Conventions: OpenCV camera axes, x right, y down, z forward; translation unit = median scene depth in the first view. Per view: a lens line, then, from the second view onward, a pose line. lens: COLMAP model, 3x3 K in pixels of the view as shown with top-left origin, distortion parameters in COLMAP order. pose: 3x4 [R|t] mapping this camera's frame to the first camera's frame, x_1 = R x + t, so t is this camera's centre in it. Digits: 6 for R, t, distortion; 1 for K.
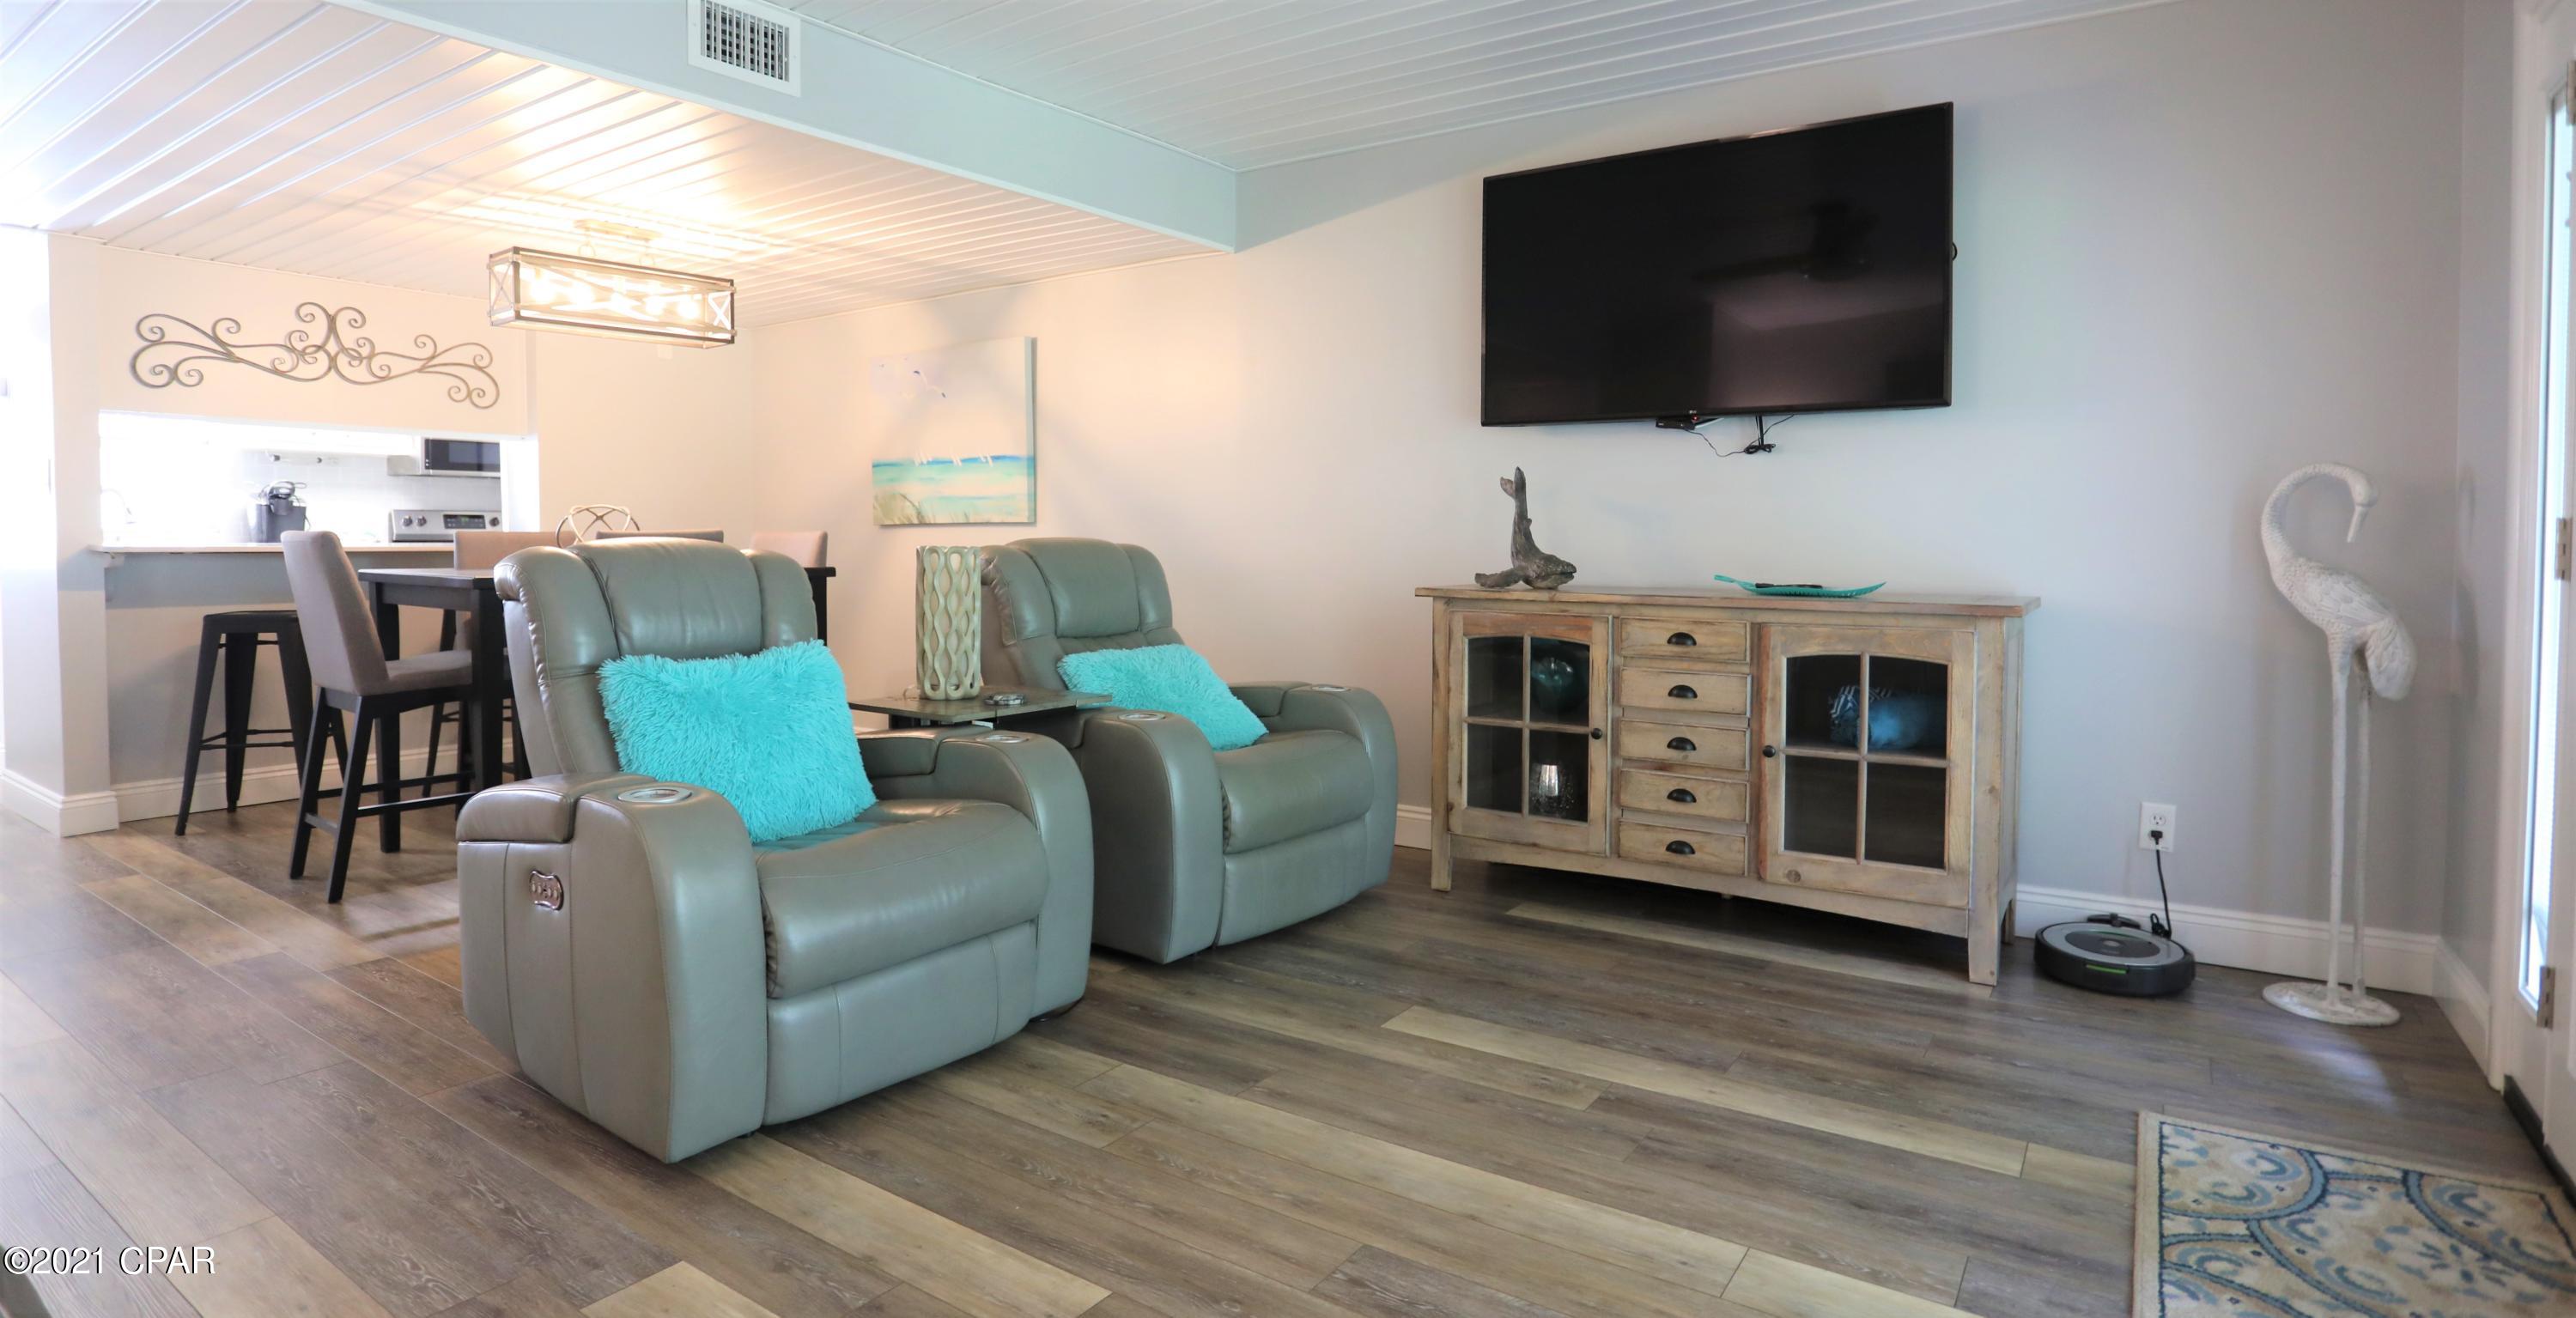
lens RADIAL K [[1264.6, 0, 1284.3], [0, 1264.6, 569.6], [0, 0, 1]] dist [-0.000165, 0.000964]
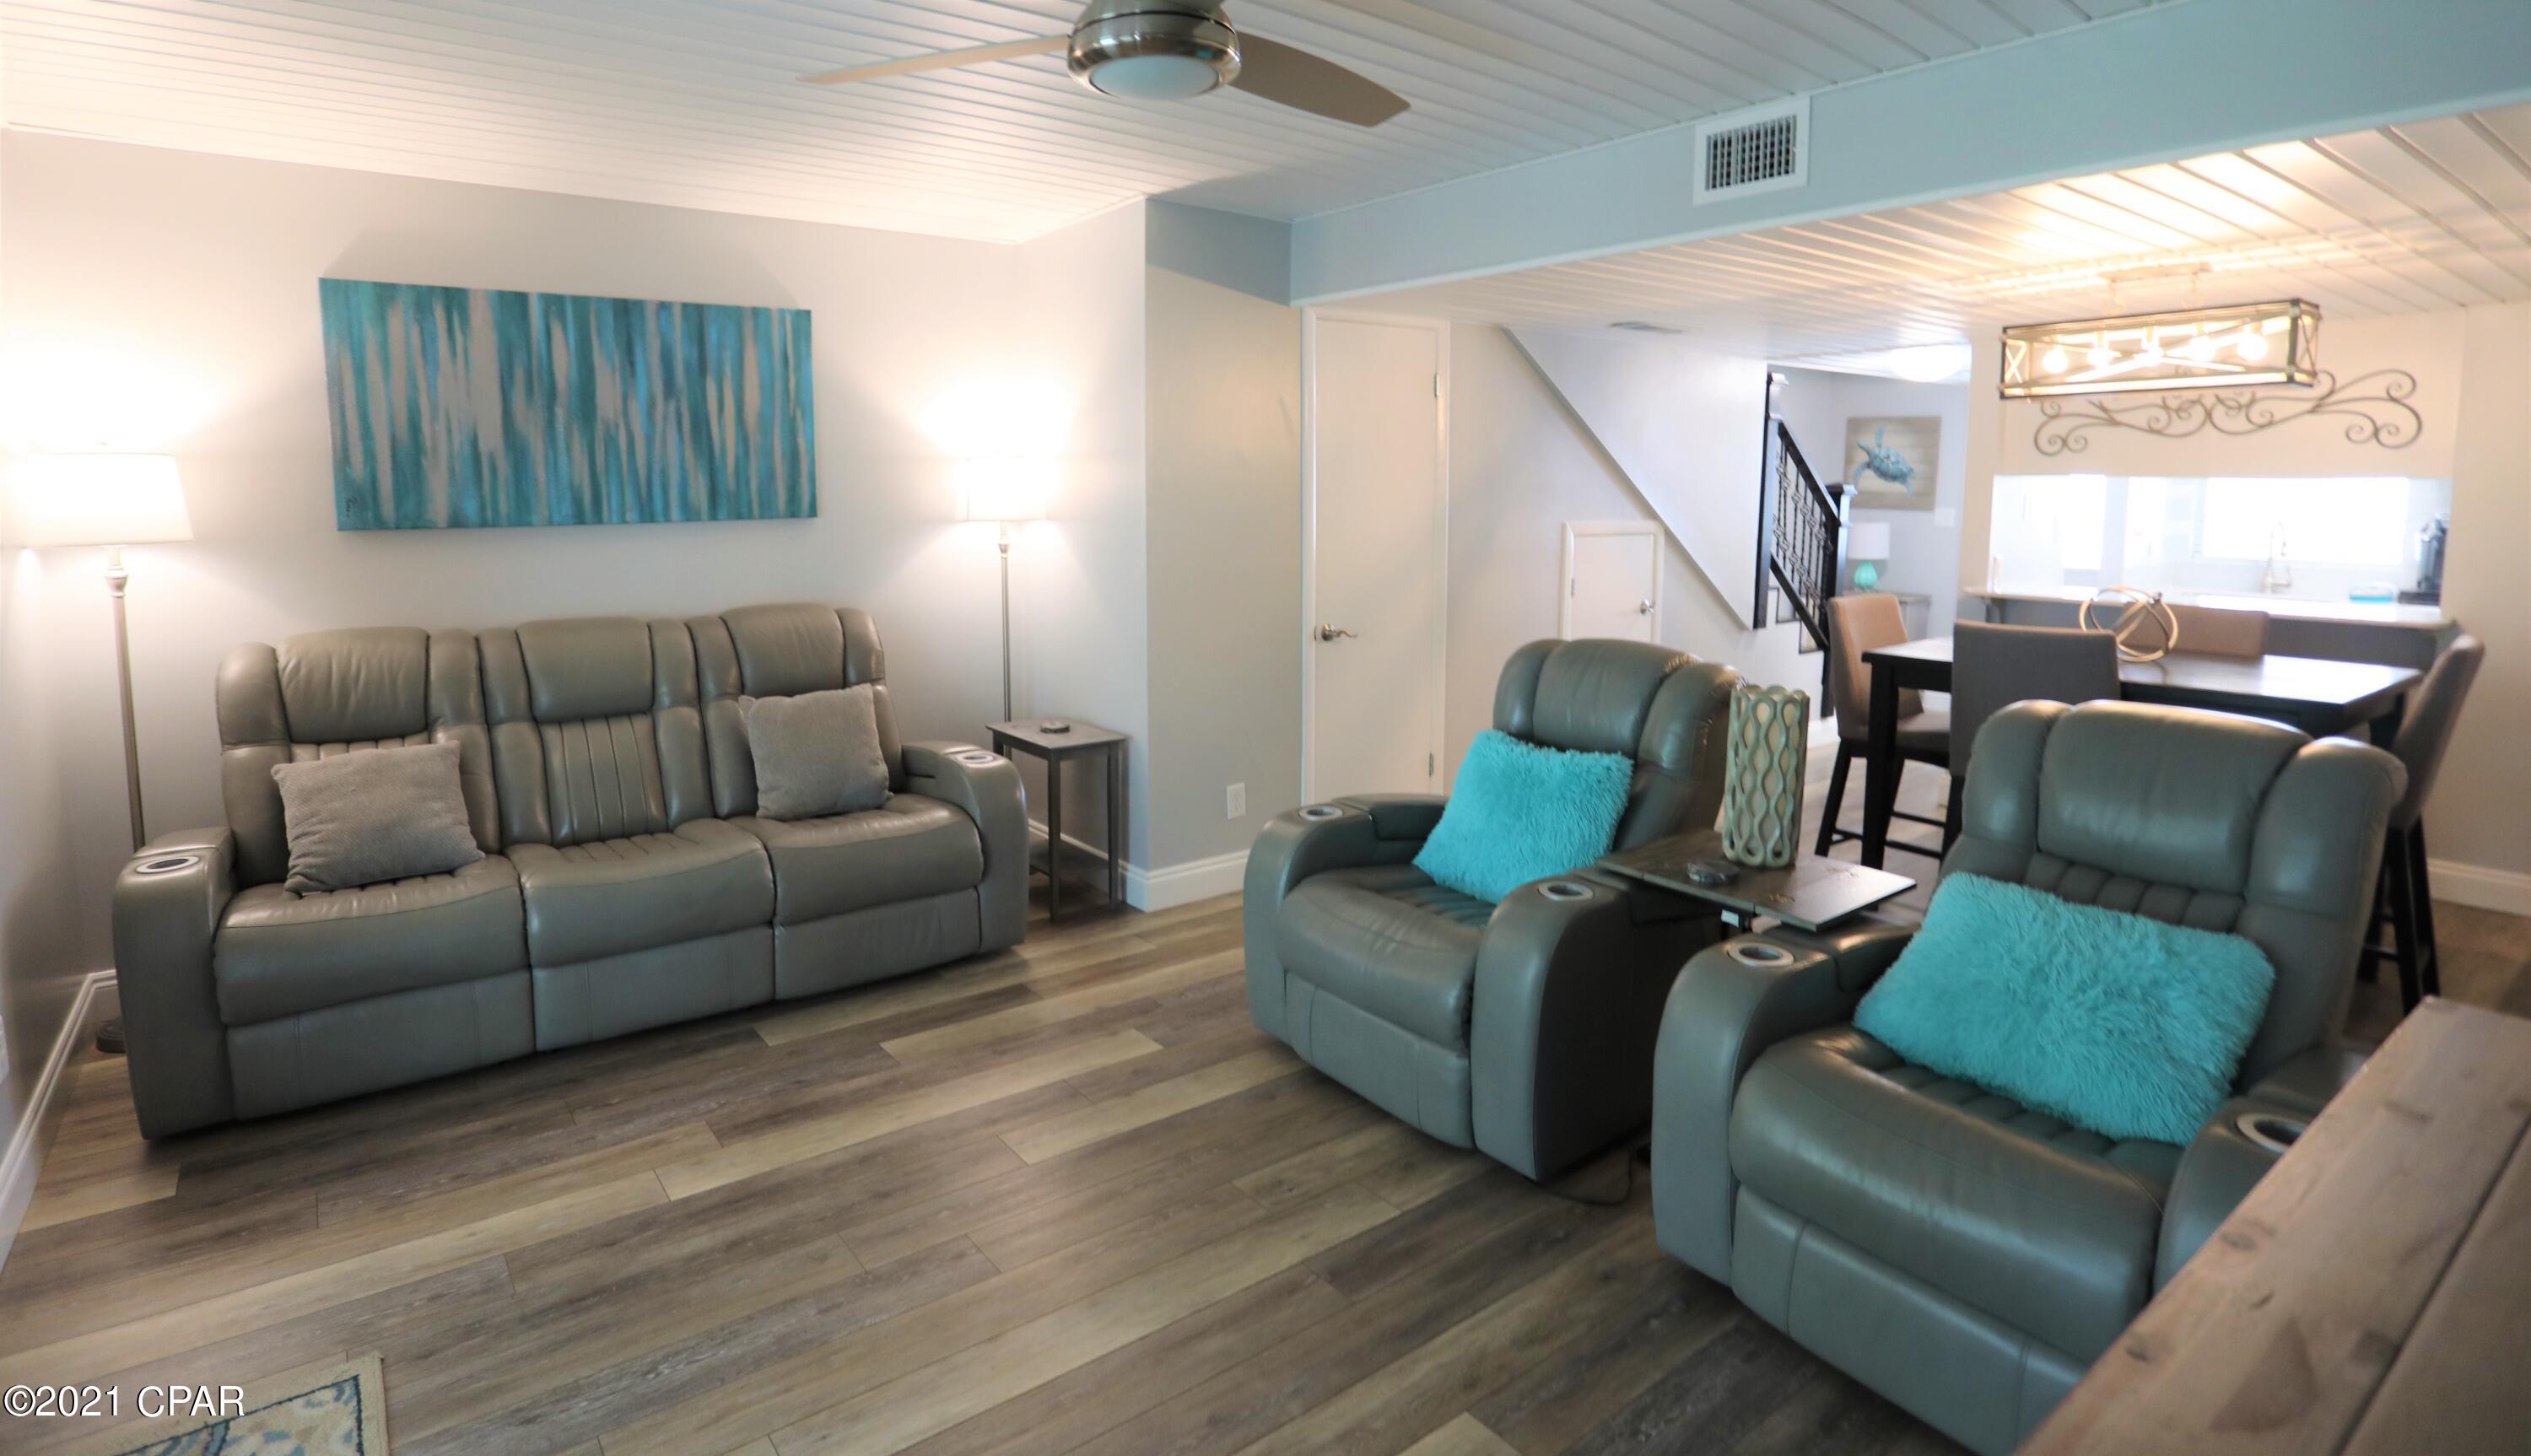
lens RADIAL K [[1269.2, 0, 1260.9], [0, 1269.2, 614.2], [0, 0, 1]] dist [-0.041510, 0.033513]
pose [[-0.268941, 0.102096, -0.957730, 0.683724], [-0.034435, 0.992711, 0.115495, -0.163903], [0.962541, 0.064041, -0.263465, 0.937818]]
